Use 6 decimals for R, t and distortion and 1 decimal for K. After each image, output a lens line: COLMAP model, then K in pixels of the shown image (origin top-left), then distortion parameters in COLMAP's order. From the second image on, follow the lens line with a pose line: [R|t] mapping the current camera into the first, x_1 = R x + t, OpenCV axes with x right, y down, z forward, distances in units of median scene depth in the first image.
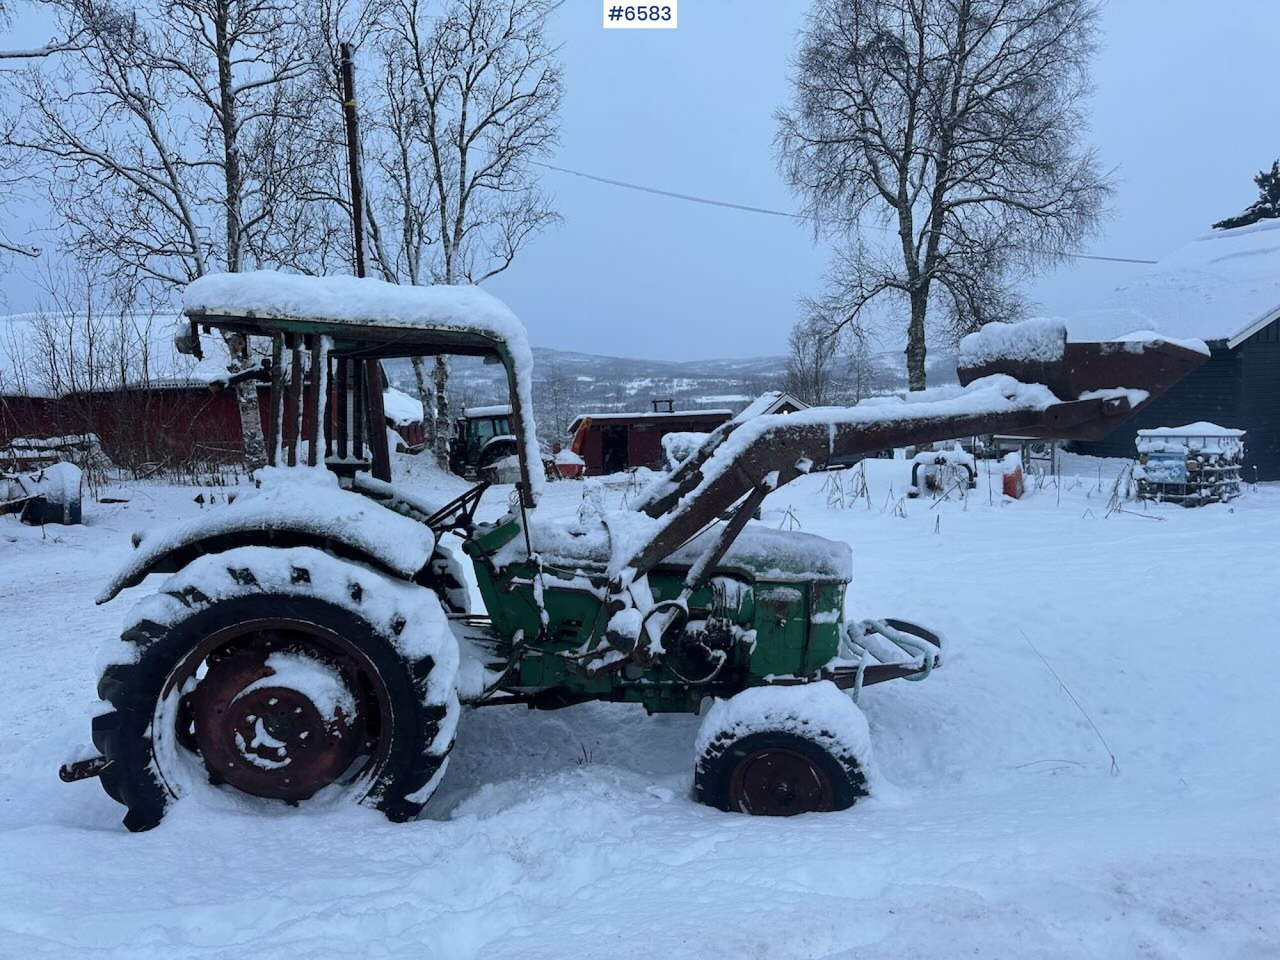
lens RADIAL K [[884.9, 0, 638.9], [0, 884.9, 478.3], [0, 0, 1]] dist [0.046690, -0.048650]
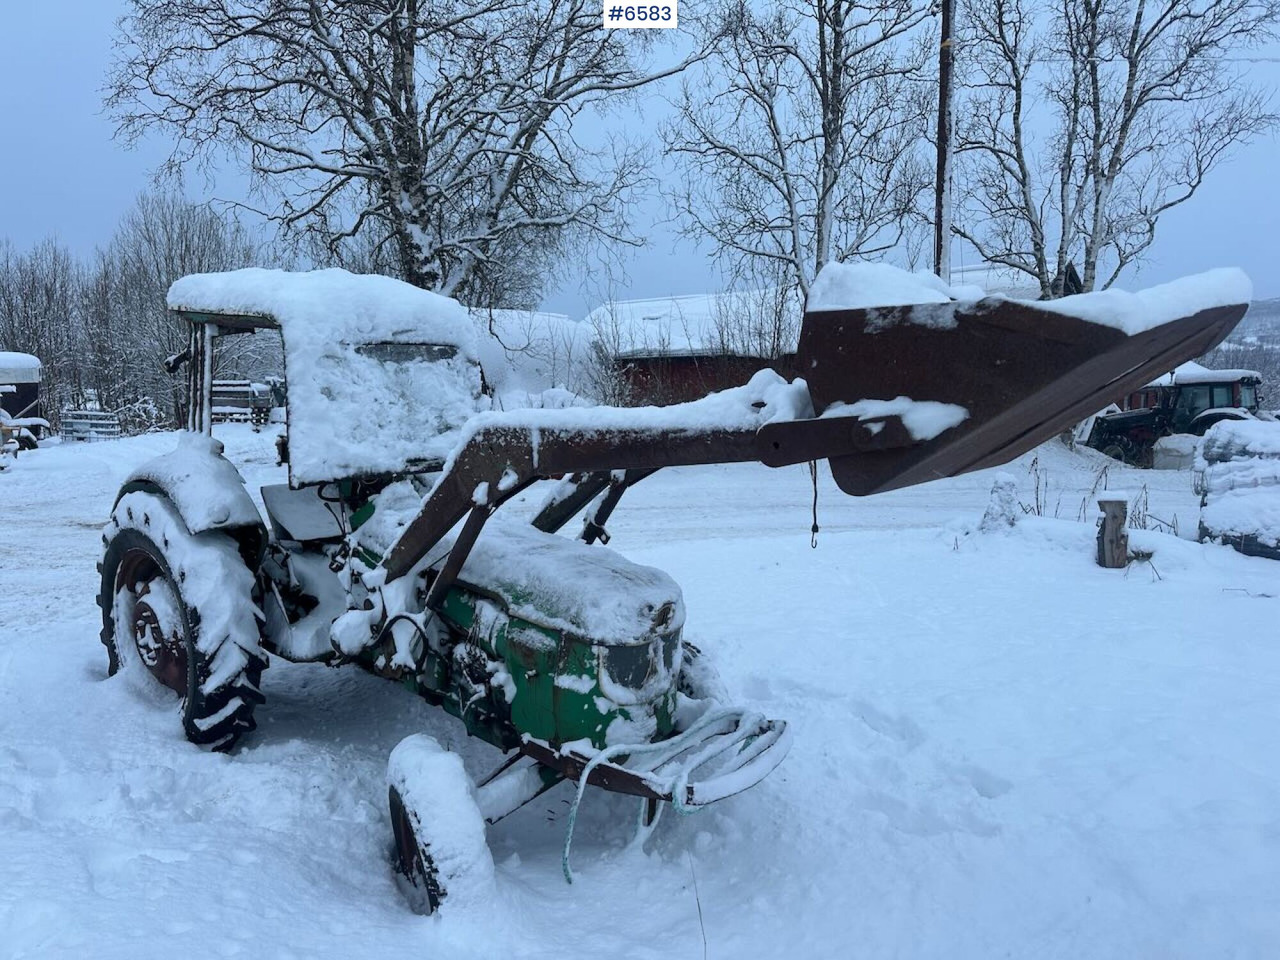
lens RADIAL K [[884.9, 0, 641.5], [0, 884.9, 482.5], [0, 0, 1]] dist [0.046690, -0.048650]
pose [[0.659850, 0.116682, -0.742283, 0.816046], [-0.077638, 0.993169, 0.087104, -0.086058], [0.747376, 0.000154, 0.664401, 0.558515]]
